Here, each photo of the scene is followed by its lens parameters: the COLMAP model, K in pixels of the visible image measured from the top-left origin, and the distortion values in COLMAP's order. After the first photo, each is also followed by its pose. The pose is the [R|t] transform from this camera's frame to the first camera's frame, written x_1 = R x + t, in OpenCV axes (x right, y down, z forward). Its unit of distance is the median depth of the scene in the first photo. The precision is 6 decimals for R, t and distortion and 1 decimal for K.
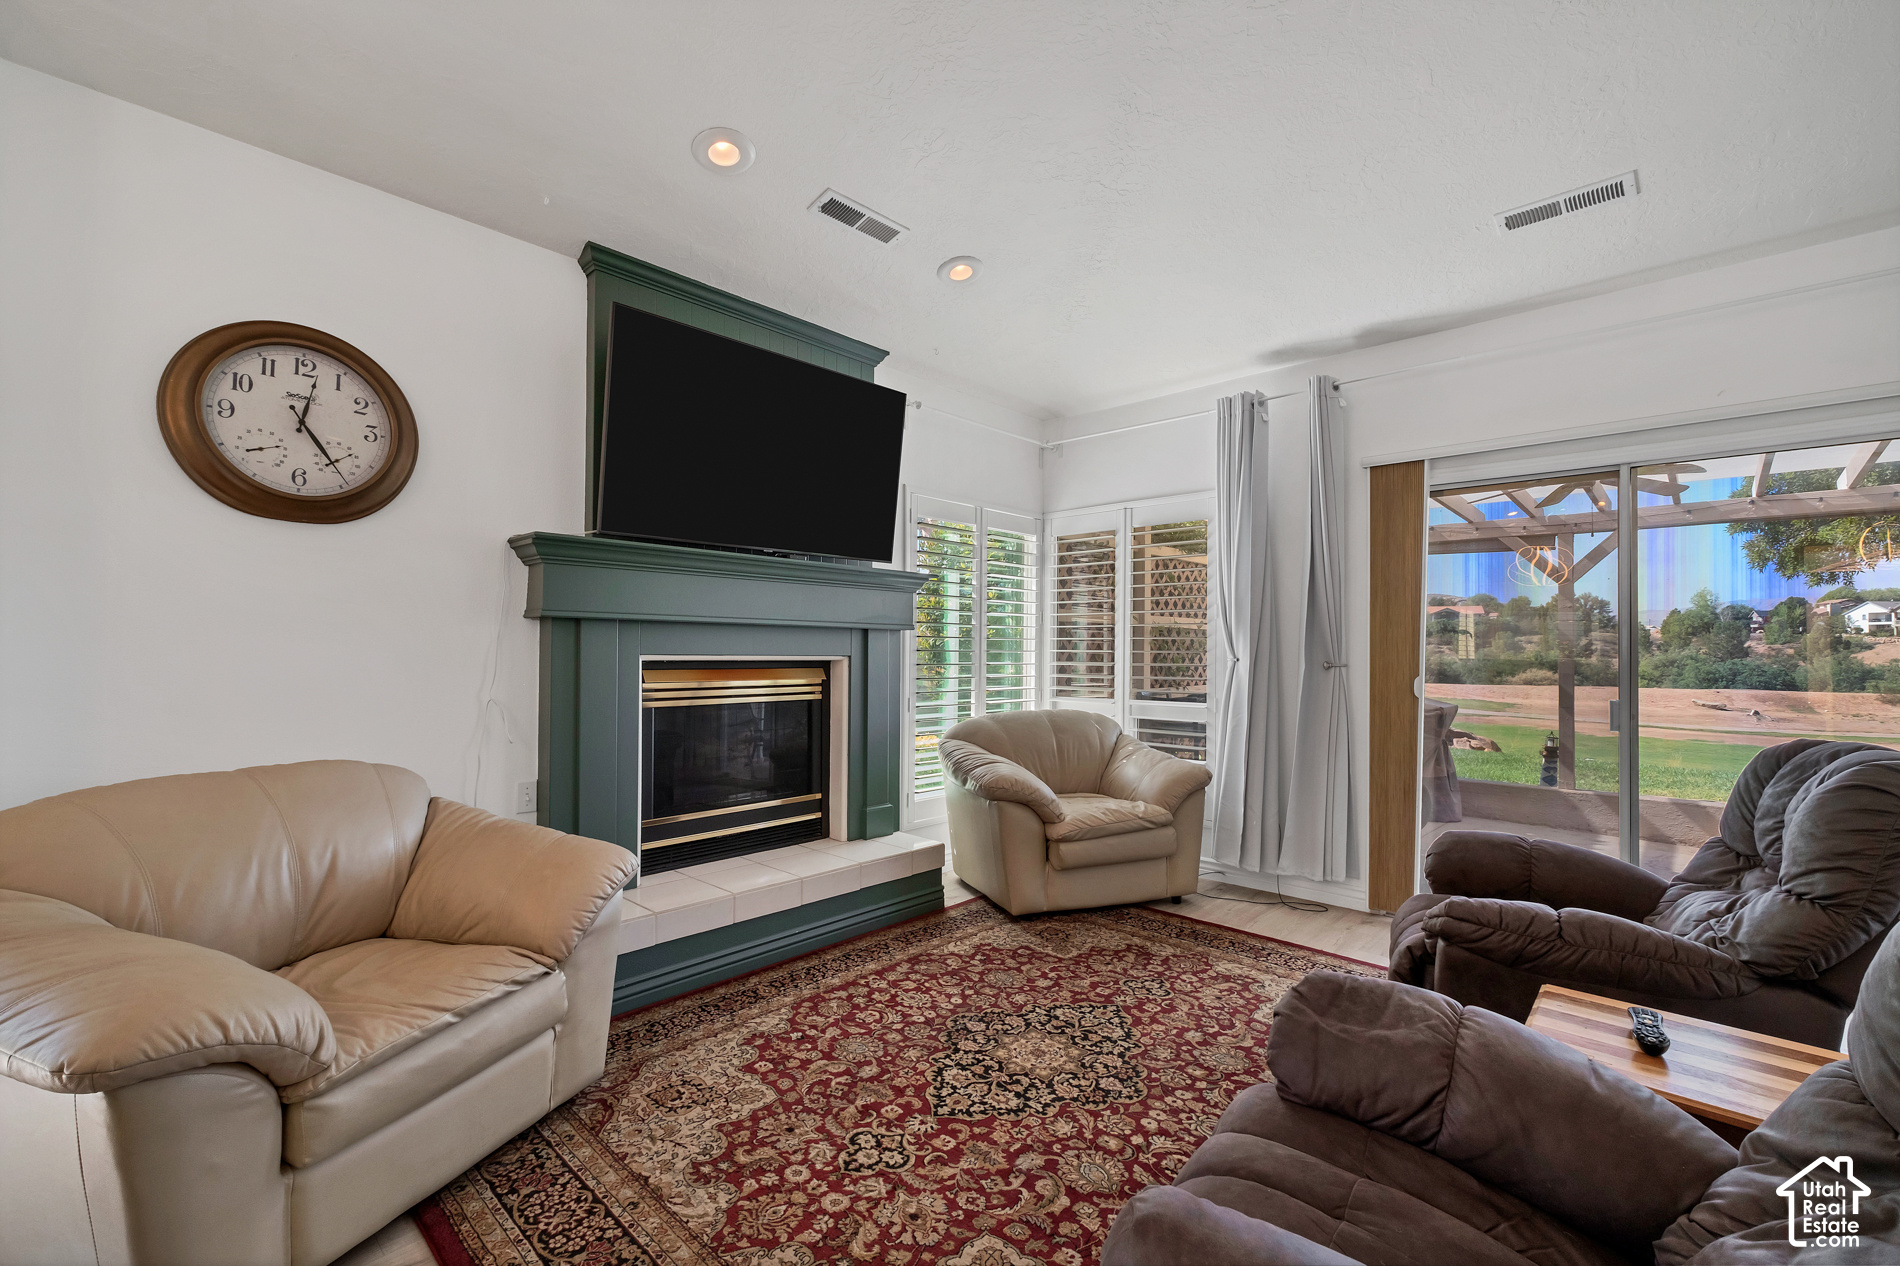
lens RADIAL K [[811.0, 0, 949.9], [0, 811.0, 630.9], [0, 0, 1]] dist [-0.006602, 0.002620]
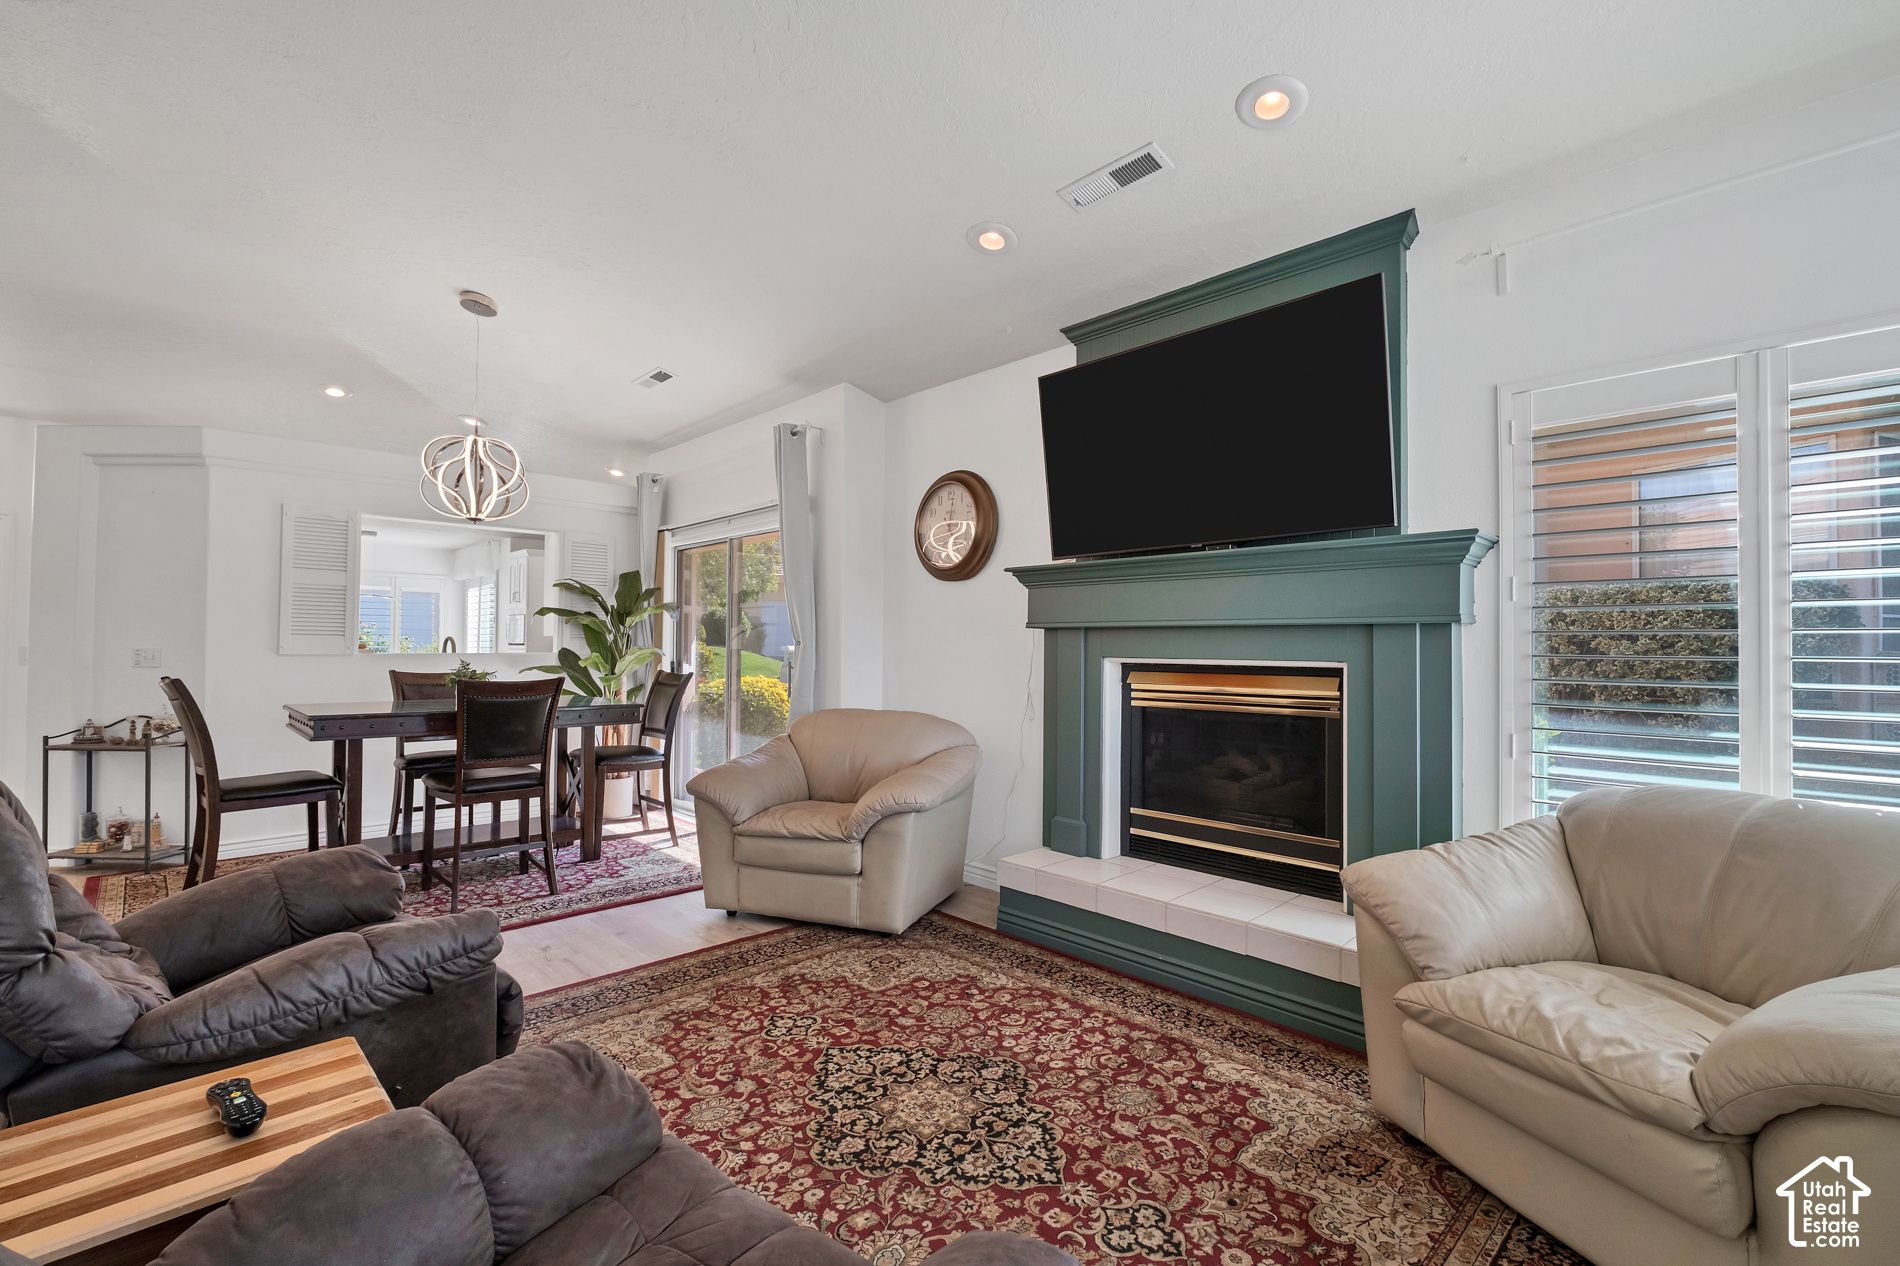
lens RADIAL K [[811.0, 0, 941.6], [0, 811.0, 636.3], [0, 0, 1]] dist [-0.006602, 0.002620]
pose [[-0.045348, -0.023794, -0.998688, 0.826455], [0.016223, 0.999567, -0.024551, 0.025329], [0.998840, -0.017315, -0.044942, 0.876606]]
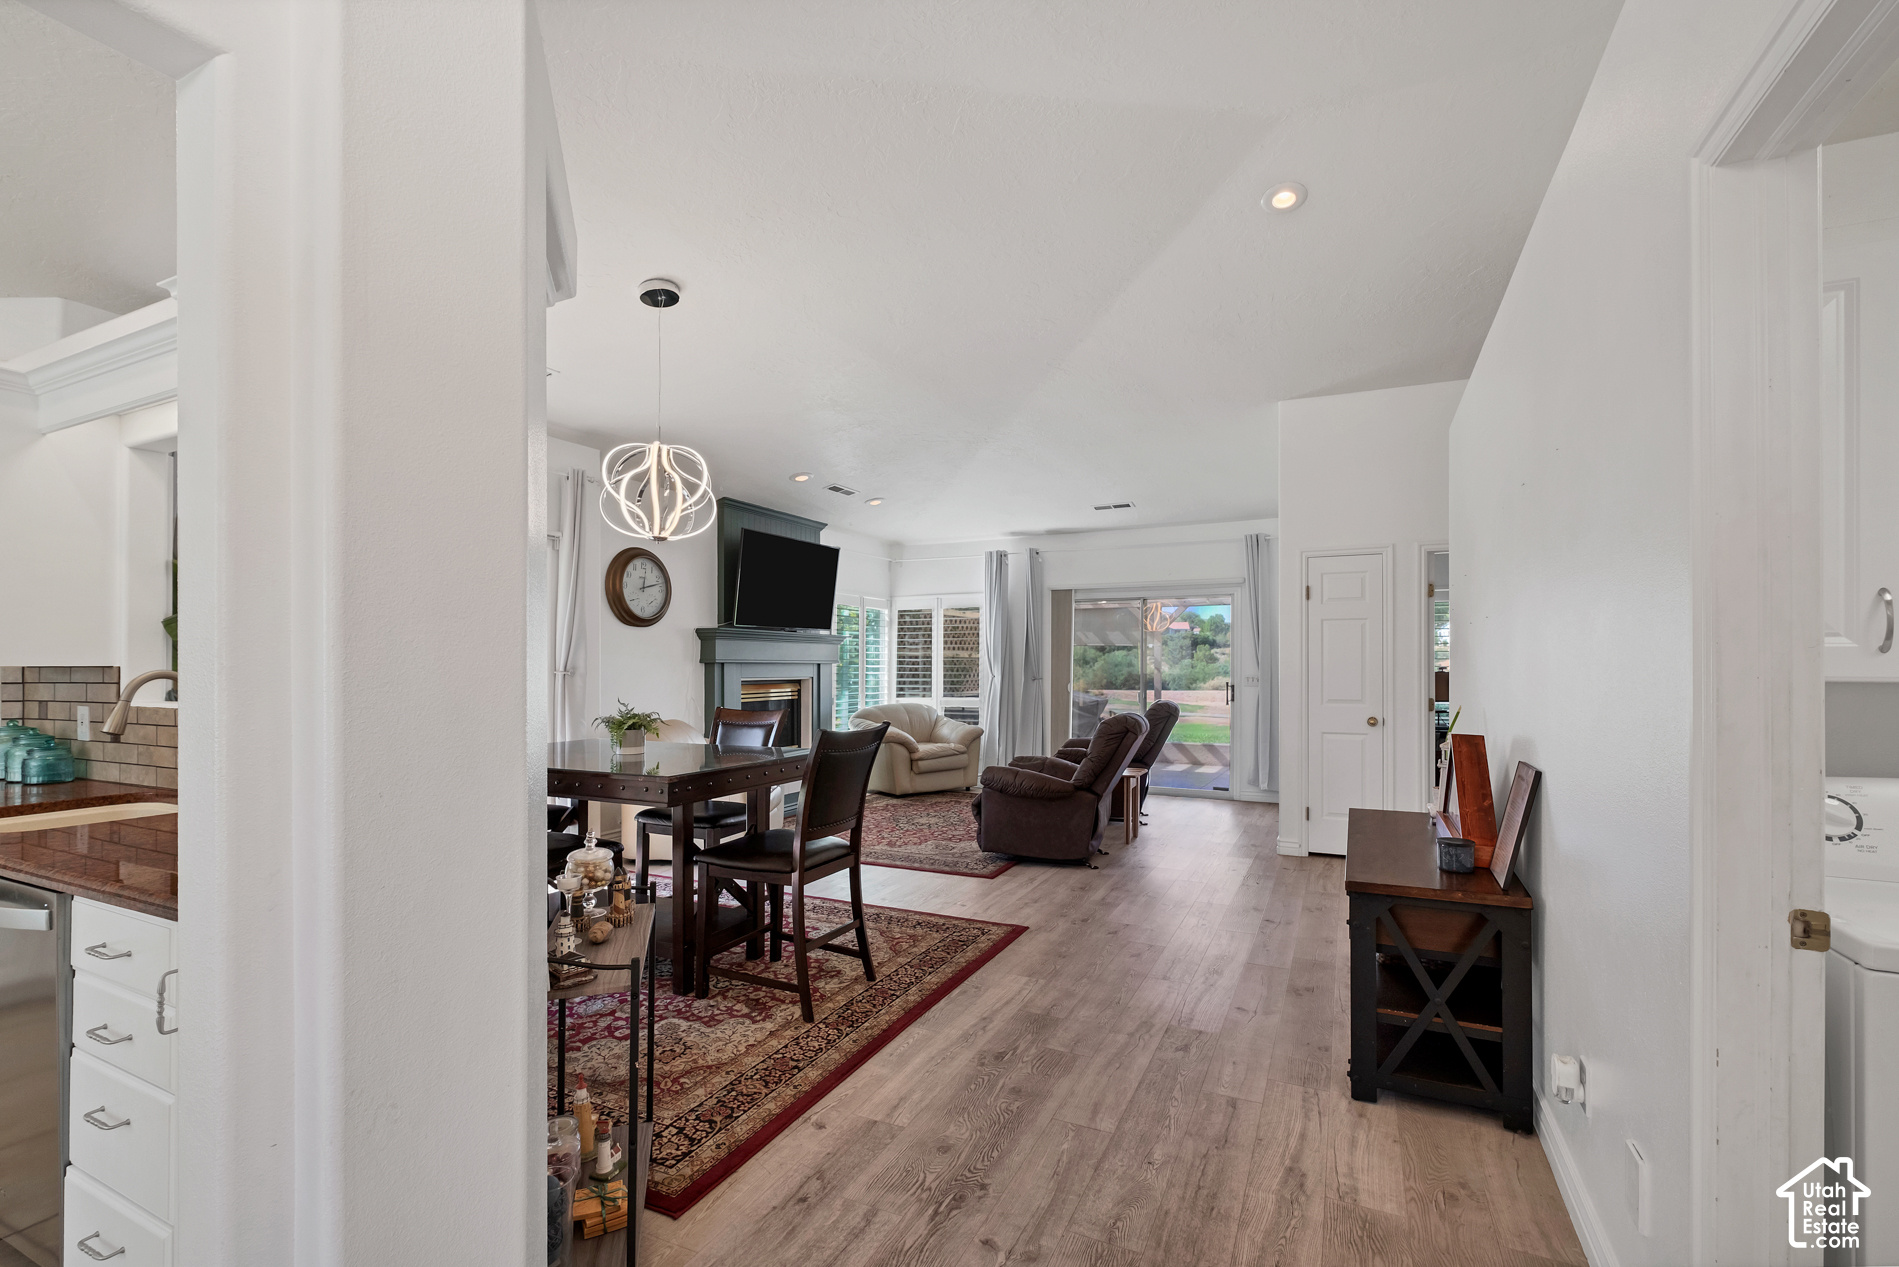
lens RADIAL K [[810.6, 0, 944.5], [0, 810.6, 660.7], [0, 0, 1]] dist [-0.006602, 0.002620]
pose [[0.958280, -0.009358, 0.285679, -0.518611], [0.004067, 0.999809, 0.019109, -0.064062], [-0.285803, -0.017150, 0.958135, -1.378017]]
